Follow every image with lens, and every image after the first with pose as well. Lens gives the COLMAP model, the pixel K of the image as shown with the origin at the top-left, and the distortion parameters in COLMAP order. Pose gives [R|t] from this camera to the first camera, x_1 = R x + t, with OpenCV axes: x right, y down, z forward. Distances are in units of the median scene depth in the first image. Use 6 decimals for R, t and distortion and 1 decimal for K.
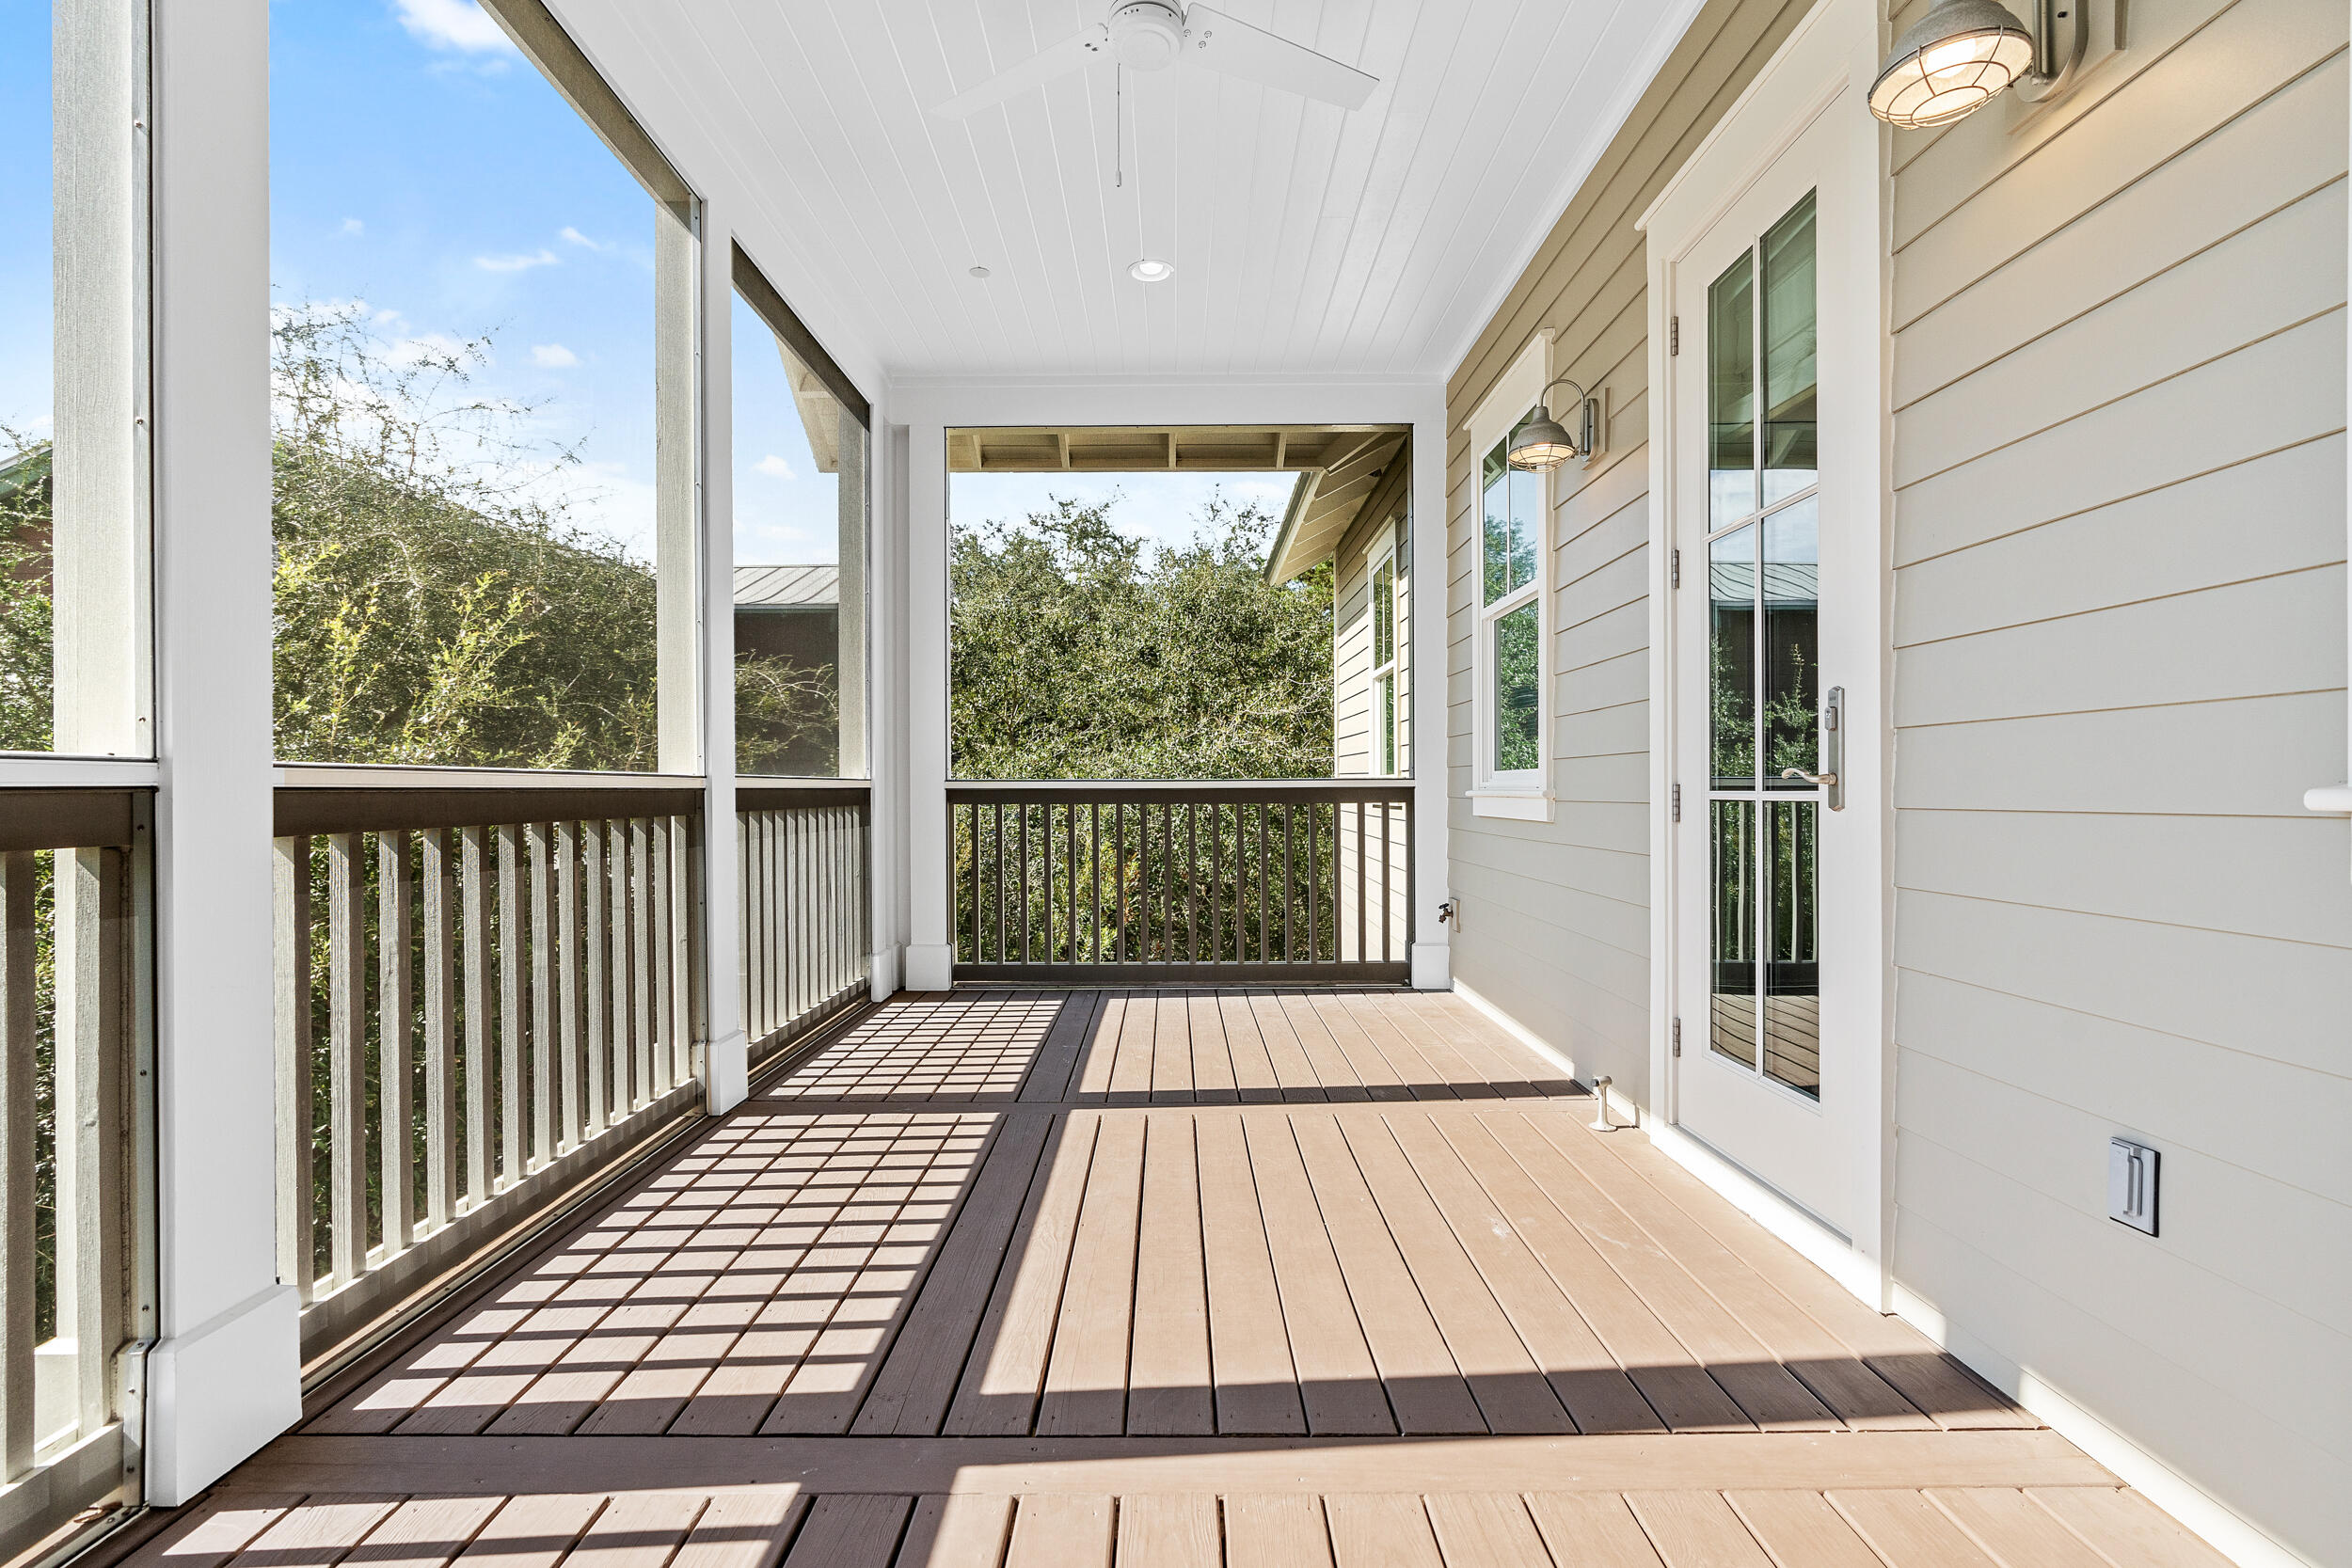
lens RADIAL K [[1060.6, 0, 1168.8], [0, 1060.6, 782.2], [0, 0, 1]] dist [-0.009666, 0.003395]
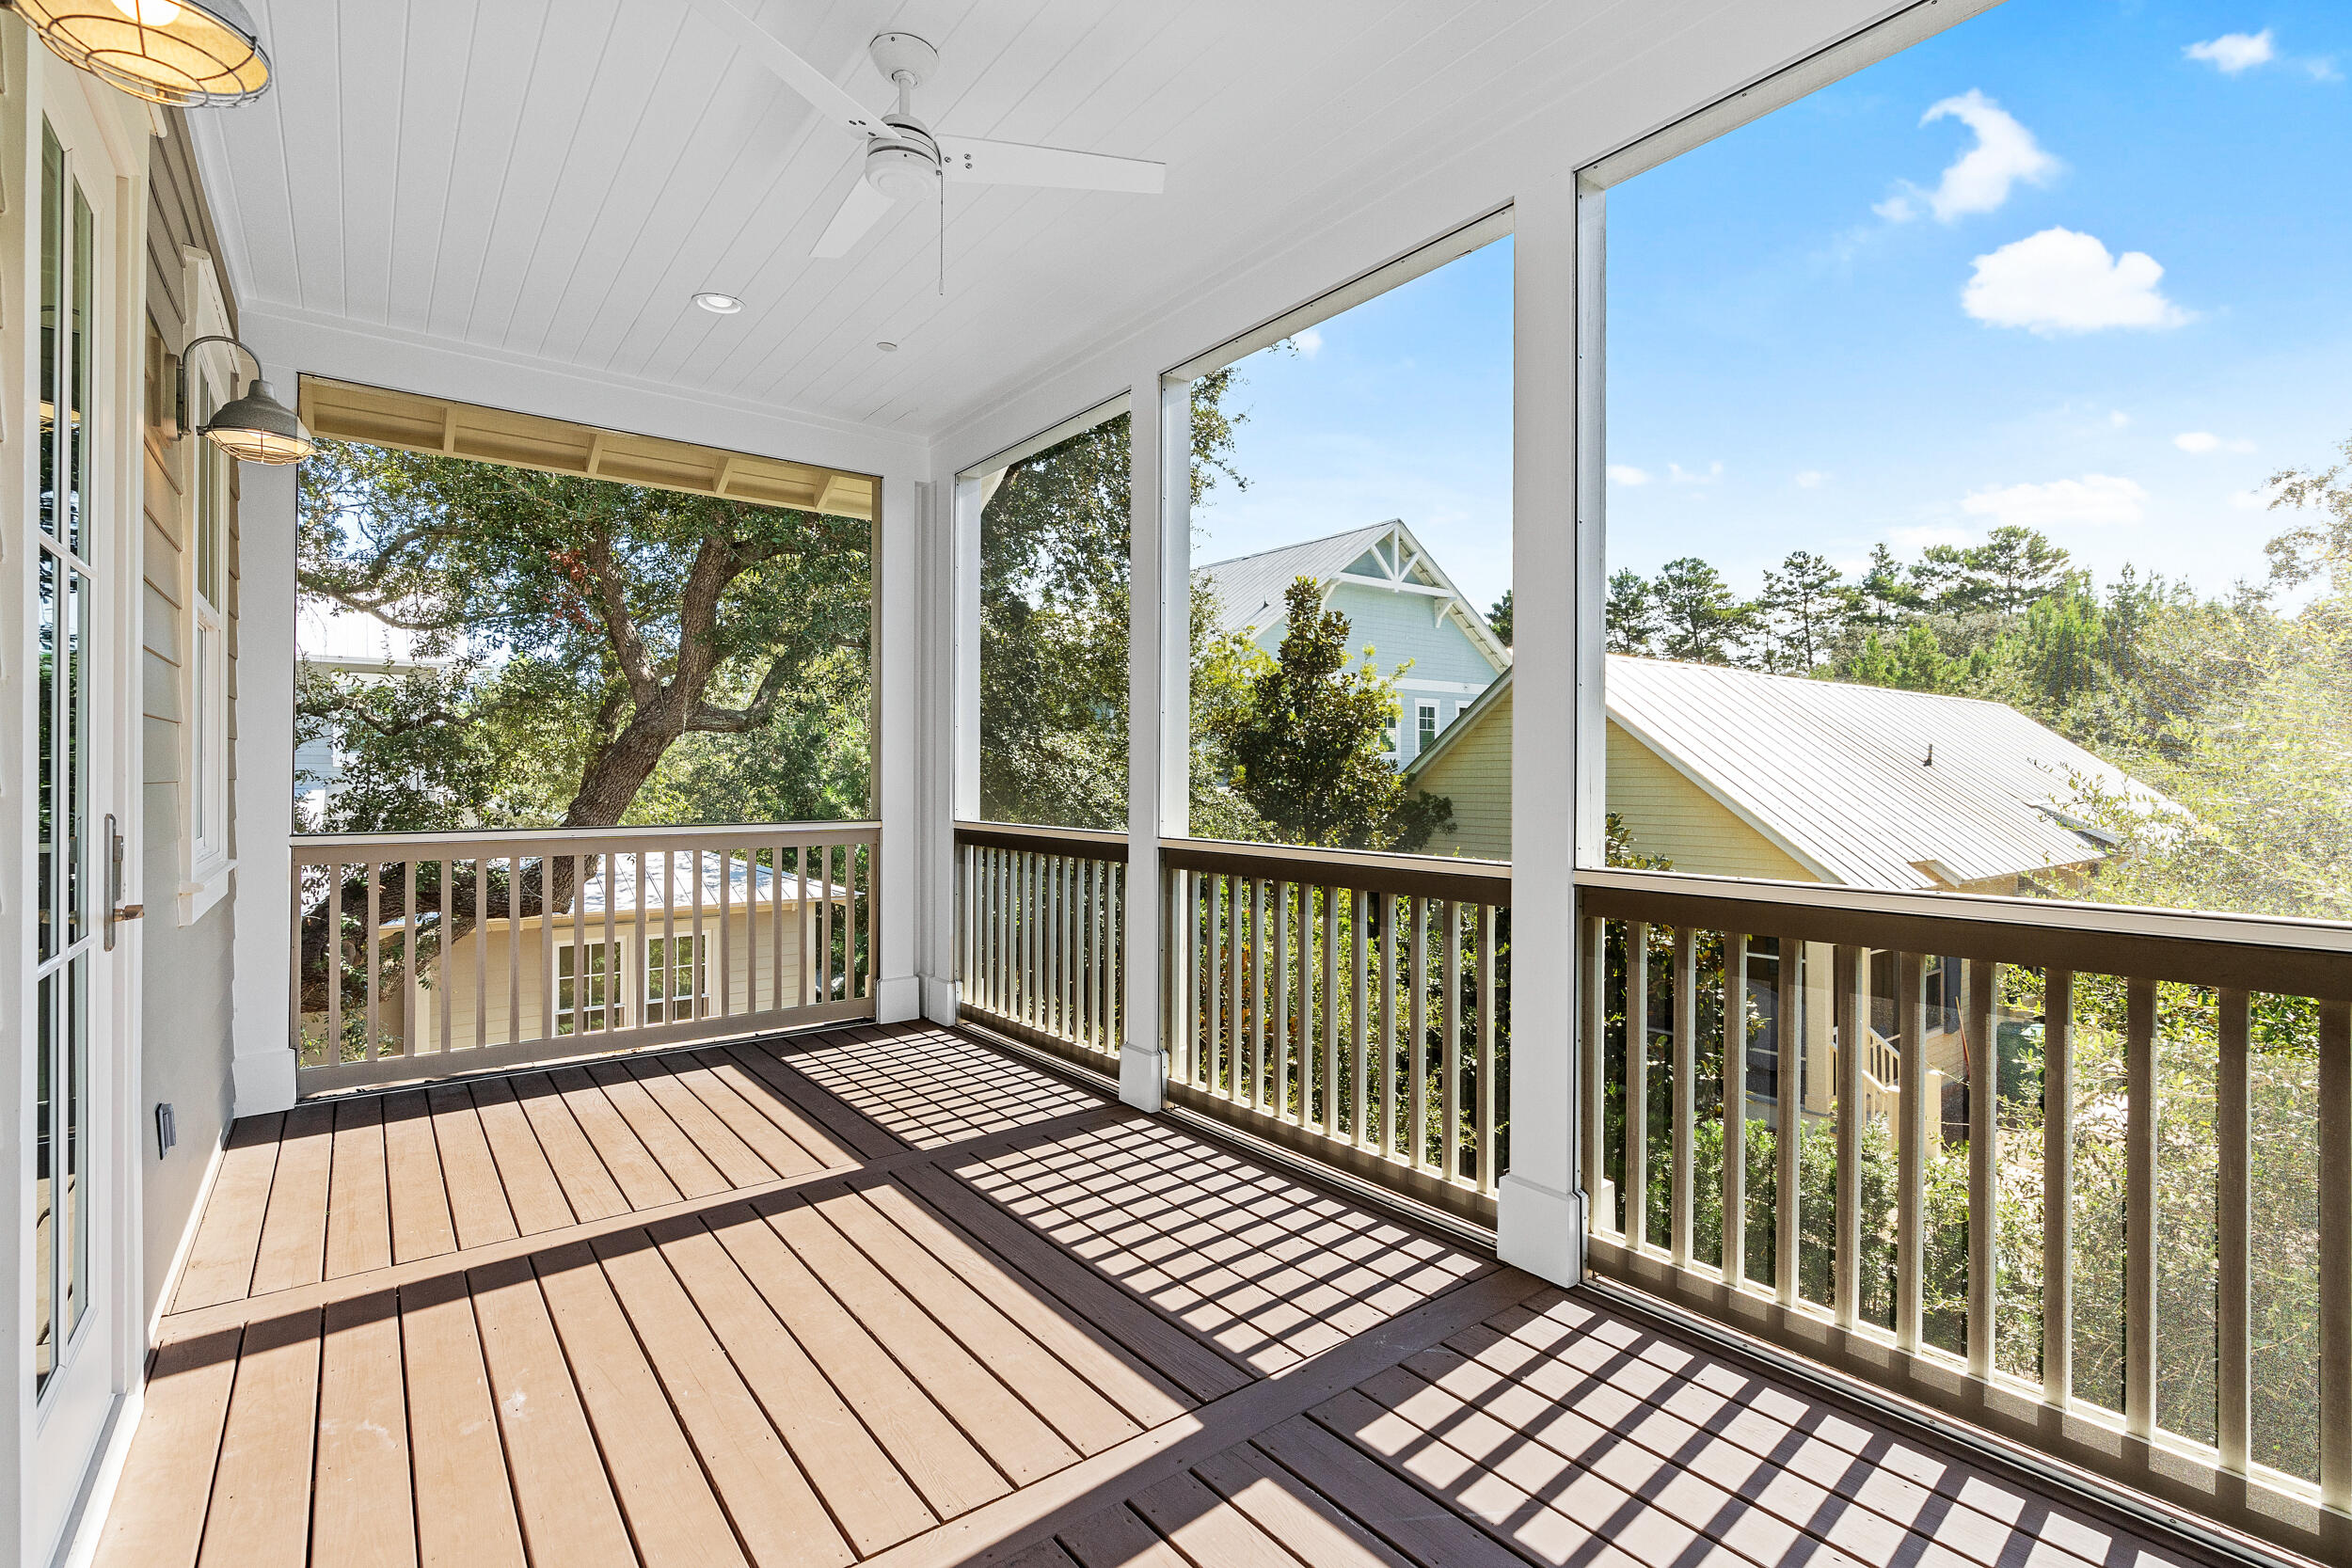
lens RADIAL K [[1060.6, 0, 1160.3], [0, 1060.6, 790.8], [0, 0, 1]] dist [-0.009666, 0.003395]
pose [[-0.800121, 0.000447, -0.599839, 0.460264], [0.002714, 0.999992, -0.002876, -0.089139], [0.599833, -0.003929, -0.800116, 2.307550]]
